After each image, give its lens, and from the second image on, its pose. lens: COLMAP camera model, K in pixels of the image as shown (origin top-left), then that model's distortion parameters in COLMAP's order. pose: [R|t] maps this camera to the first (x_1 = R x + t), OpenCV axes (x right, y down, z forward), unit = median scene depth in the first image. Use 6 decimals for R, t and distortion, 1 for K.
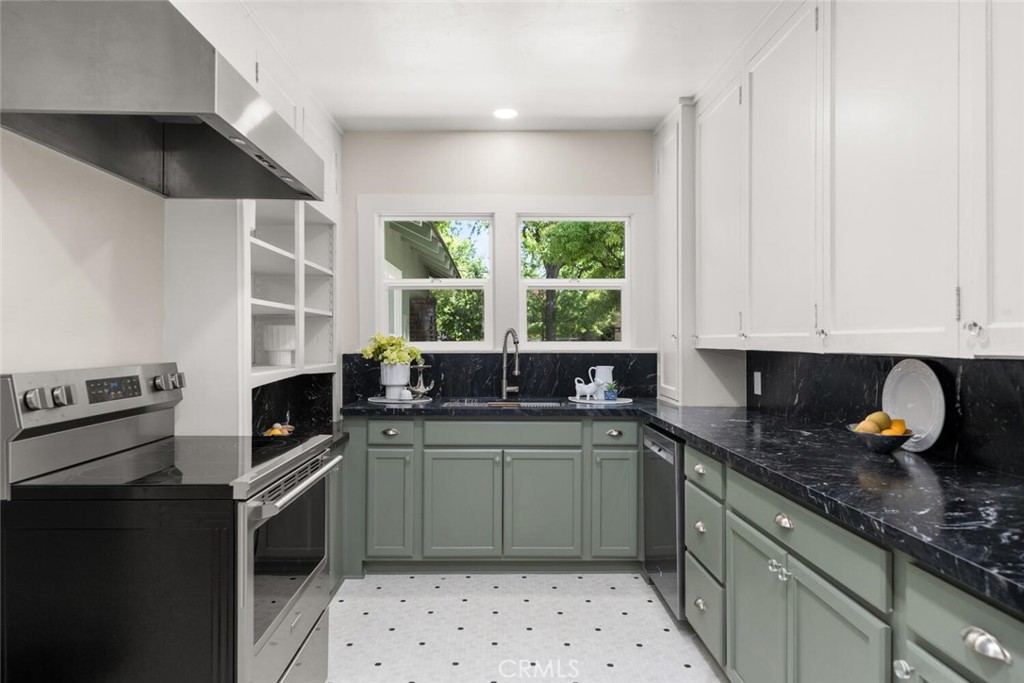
lens RADIAL K [[610.8, 0, 512.0], [0, 610.8, 341.5], [0, 0, 1]] dist [0.004354, -0.000546]
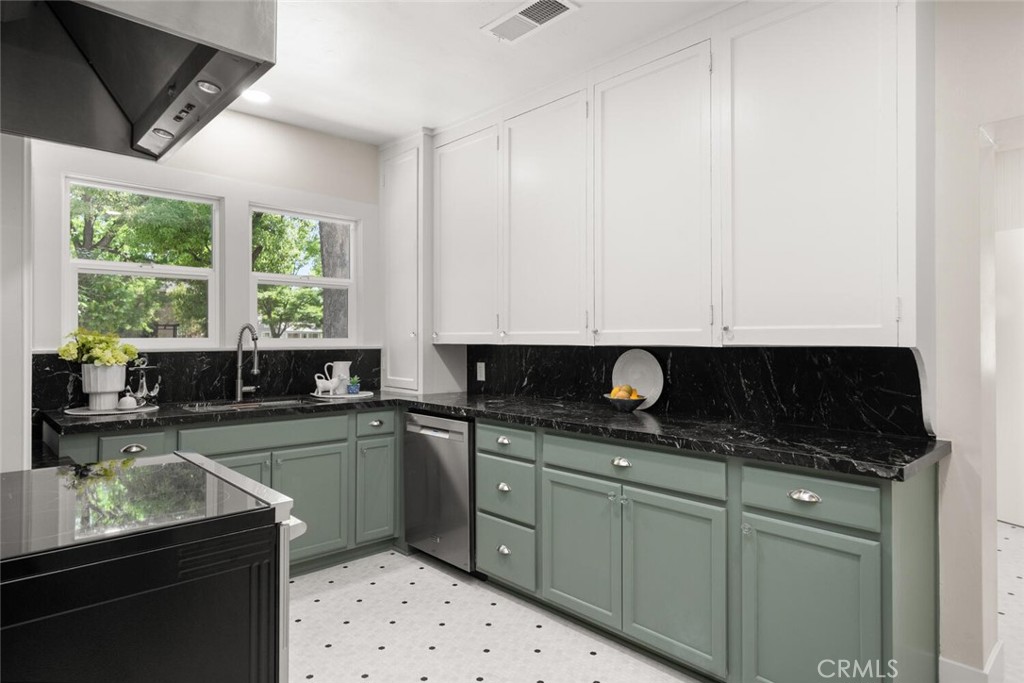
lens RADIAL K [[575.5, 0, 512.1], [0, 575.5, 330.6], [0, 0, 1]] dist [0.002851, -0.000739]
pose [[0.741269, 0.009326, 0.671144, -0.309452], [0.000909, 0.999889, -0.014898, 0.002139], [-0.671208, 0.011653, 0.741177, 0.080721]]
